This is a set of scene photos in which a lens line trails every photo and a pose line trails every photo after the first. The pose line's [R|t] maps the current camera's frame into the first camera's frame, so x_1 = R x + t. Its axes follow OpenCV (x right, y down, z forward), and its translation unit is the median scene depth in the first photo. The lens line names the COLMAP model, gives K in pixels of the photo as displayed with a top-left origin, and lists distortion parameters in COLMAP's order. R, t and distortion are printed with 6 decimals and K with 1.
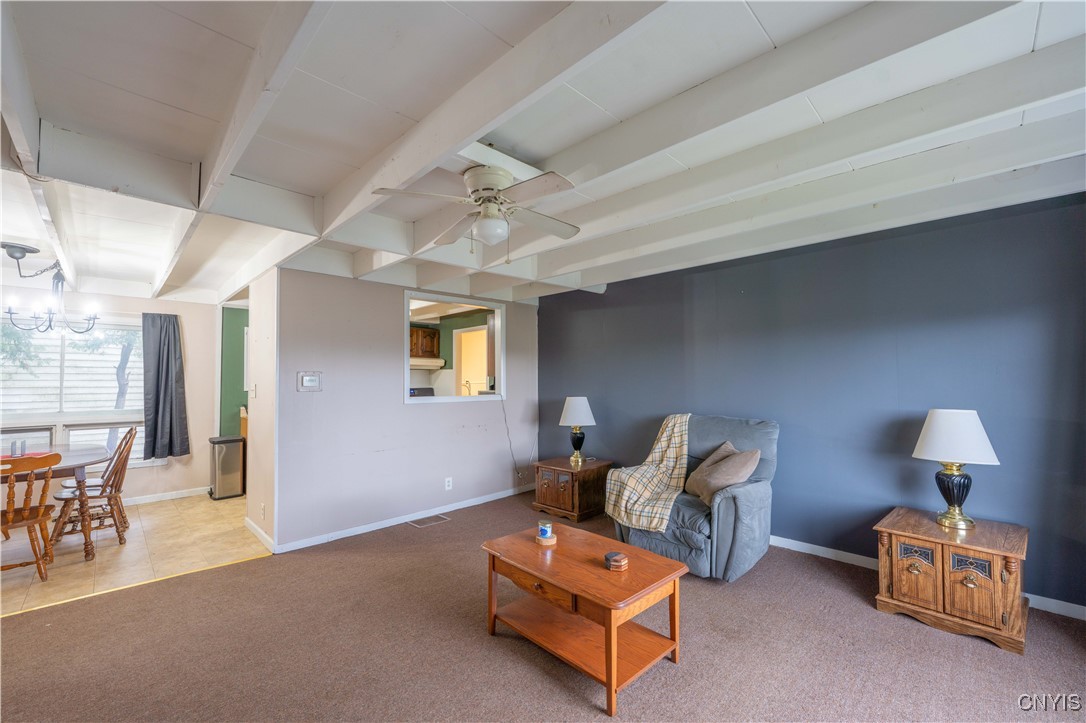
lens RADIAL K [[452.5, 0, 542.7], [0, 452.5, 365.4], [0, 0, 1]] dist [-0.006761, -0.000708]
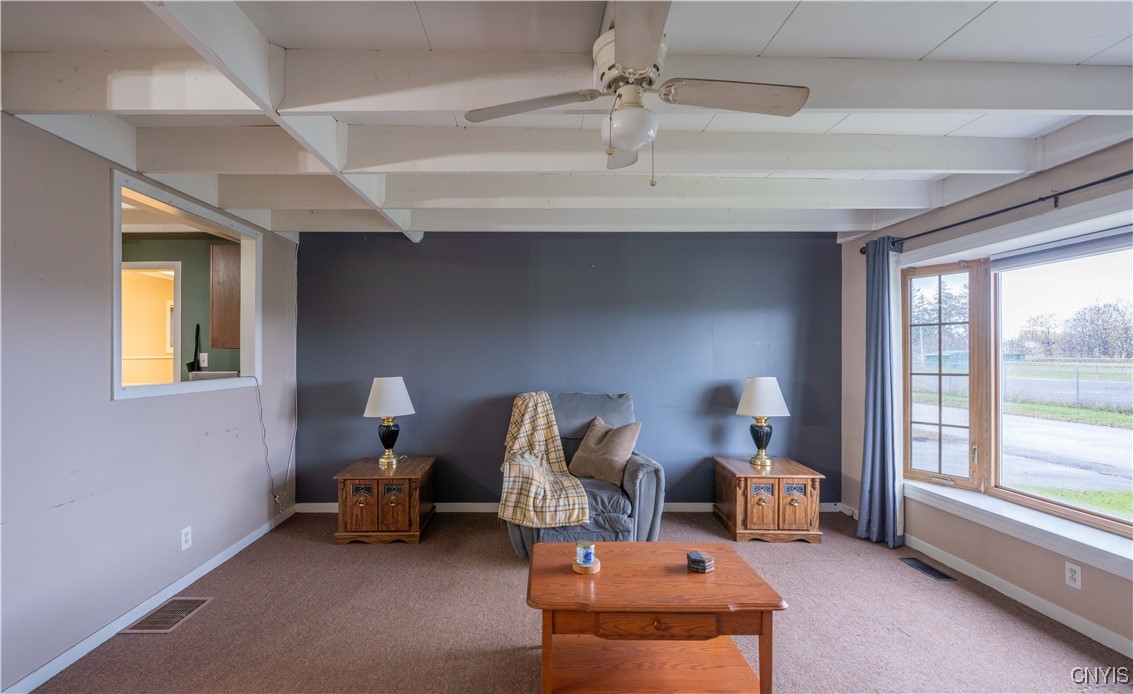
lens RADIAL K [[490.7, 0, 543.8], [0, 490.7, 354.7], [0, 0, 1]] dist [0.000721, -0.008590]
pose [[0.691928, 0.005323, 0.721947, -0.483022], [-0.025161, 0.999543, 0.016745, 0.018791], [-0.721528, -0.029751, 0.691746, 0.381821]]
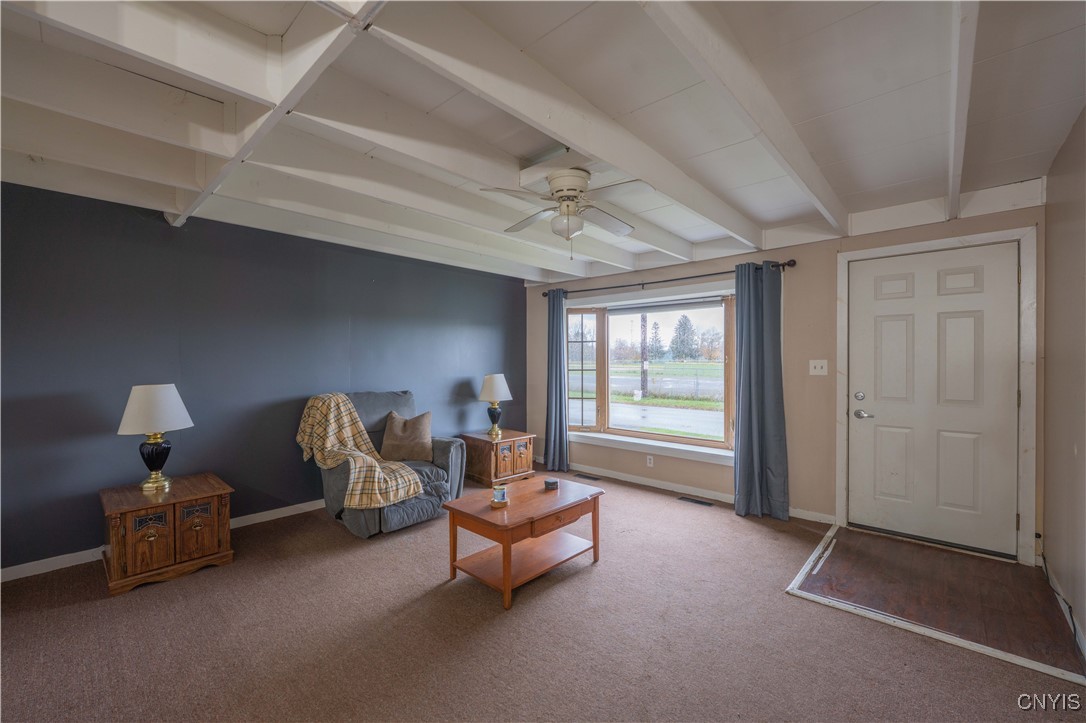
lens RADIAL K [[439.7, 0, 550.7], [0, 439.7, 363.0], [0, 0, 1]] dist [-0.008743, -0.000889]
pose [[-0.068542, -0.002652, 0.997645, -0.812768], [-0.030800, 0.999525, 0.000541, 0.033682], [-0.997173, -0.030690, -0.068591, 0.737127]]
